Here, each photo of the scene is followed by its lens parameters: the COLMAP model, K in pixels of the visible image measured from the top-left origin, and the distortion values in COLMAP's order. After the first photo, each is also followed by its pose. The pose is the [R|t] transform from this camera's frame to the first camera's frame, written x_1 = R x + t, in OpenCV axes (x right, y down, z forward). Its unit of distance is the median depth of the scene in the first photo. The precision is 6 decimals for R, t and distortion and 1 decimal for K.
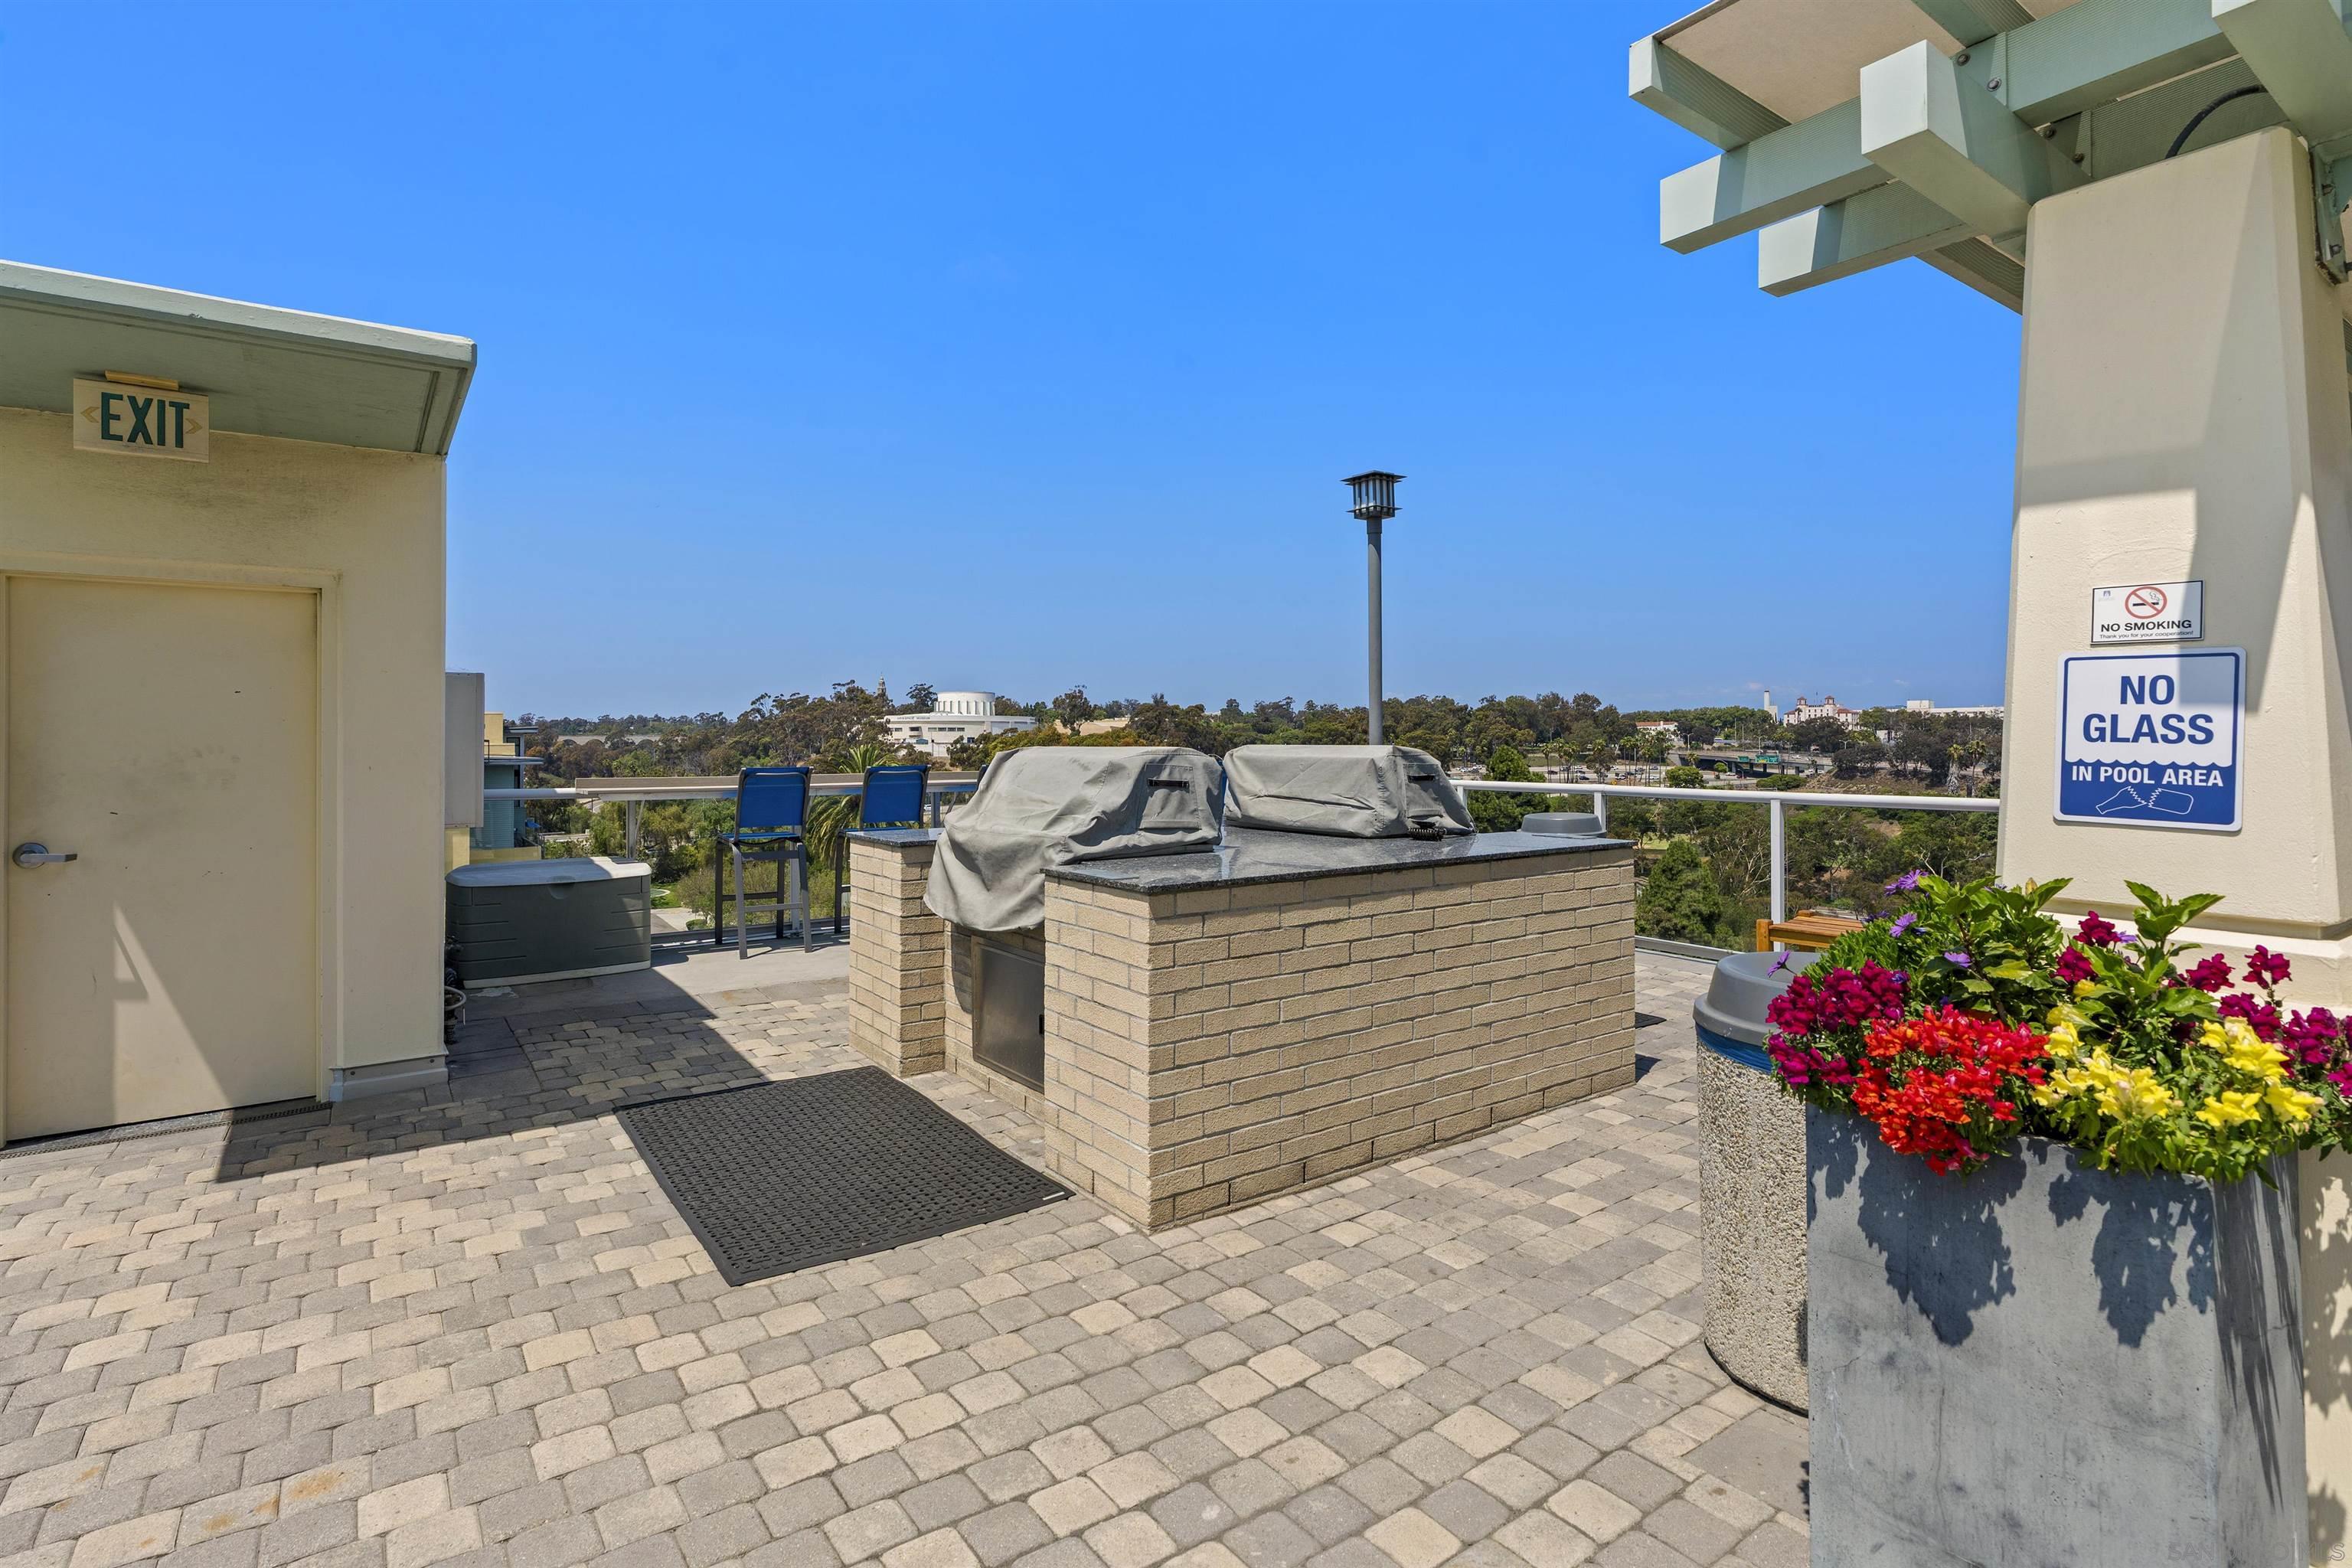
lens RADIAL K [[1132.4, 0, 1165.0], [0, 1132.4, 727.5], [0, 0, 1]] dist [-0.002140, 0.000294]
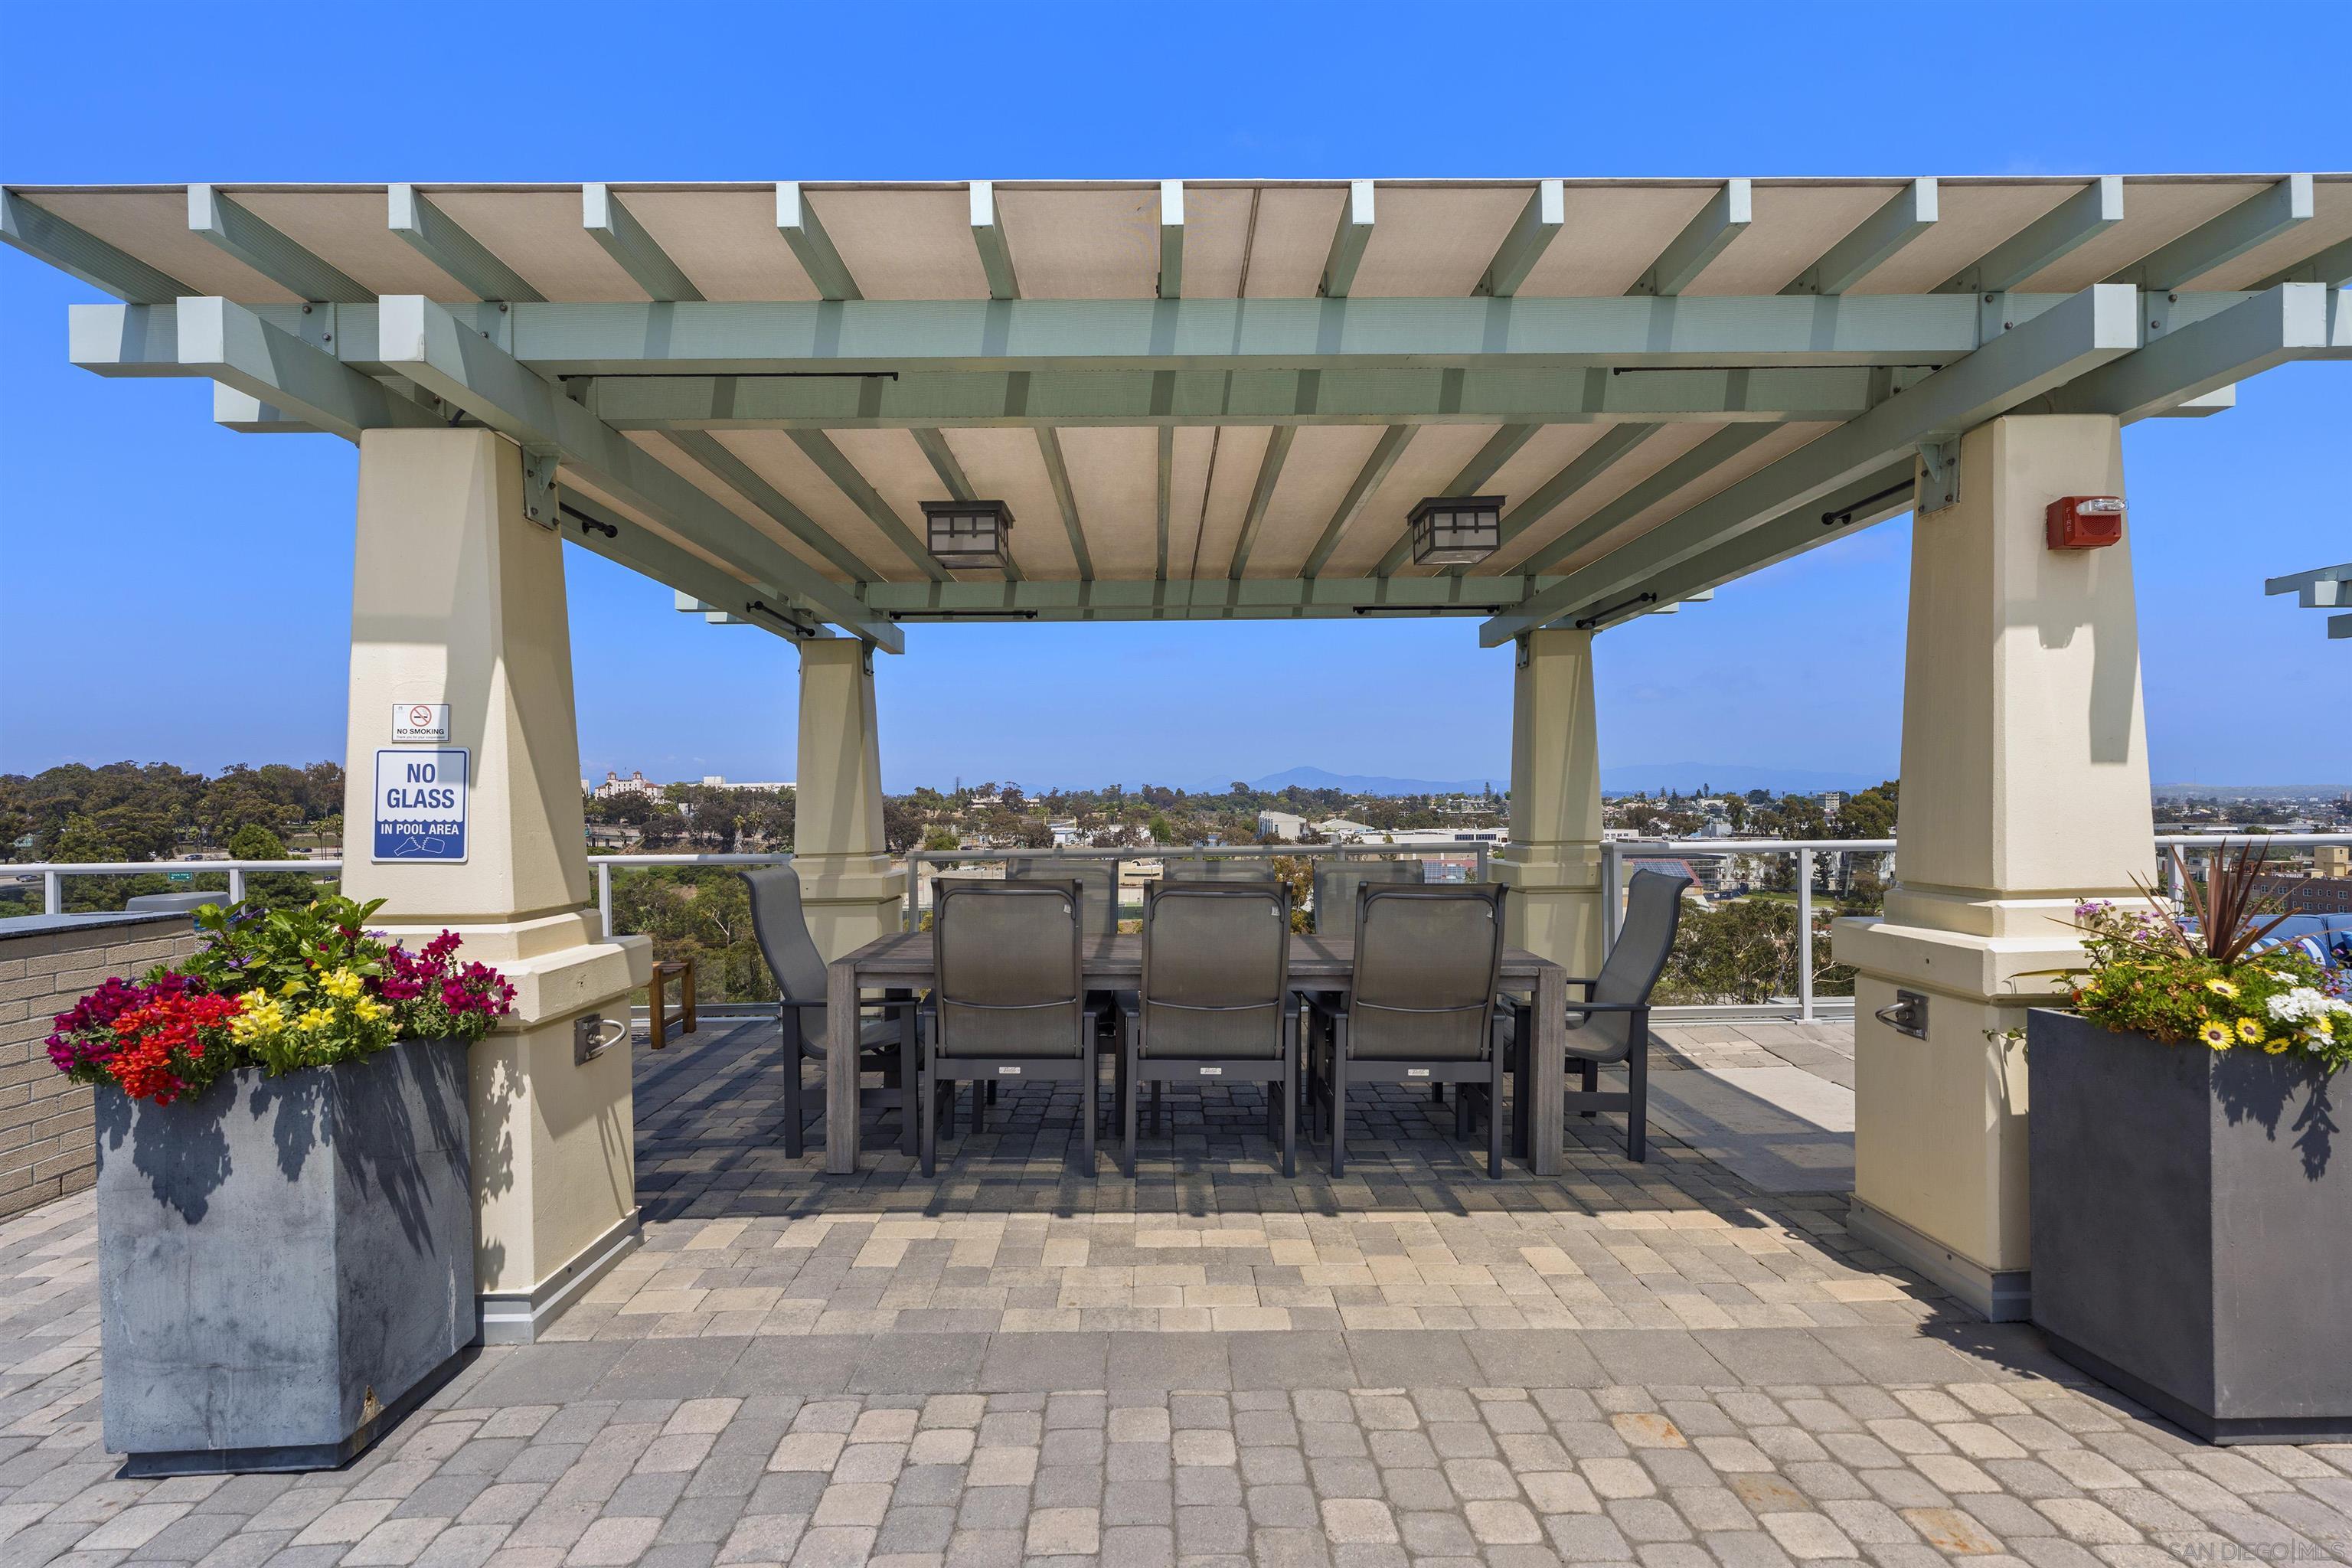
lens RADIAL K [[1132.4, 0, 1179.0], [0, 1132.4, 813.7], [0, 0, 1]] dist [-0.002140, 0.000294]
pose [[0.568010, -0.014301, 0.822897, 0.192230], [0.005197, 0.999891, 0.013790, 0.005981], [-0.823005, -0.003556, 0.568023, -0.726276]]
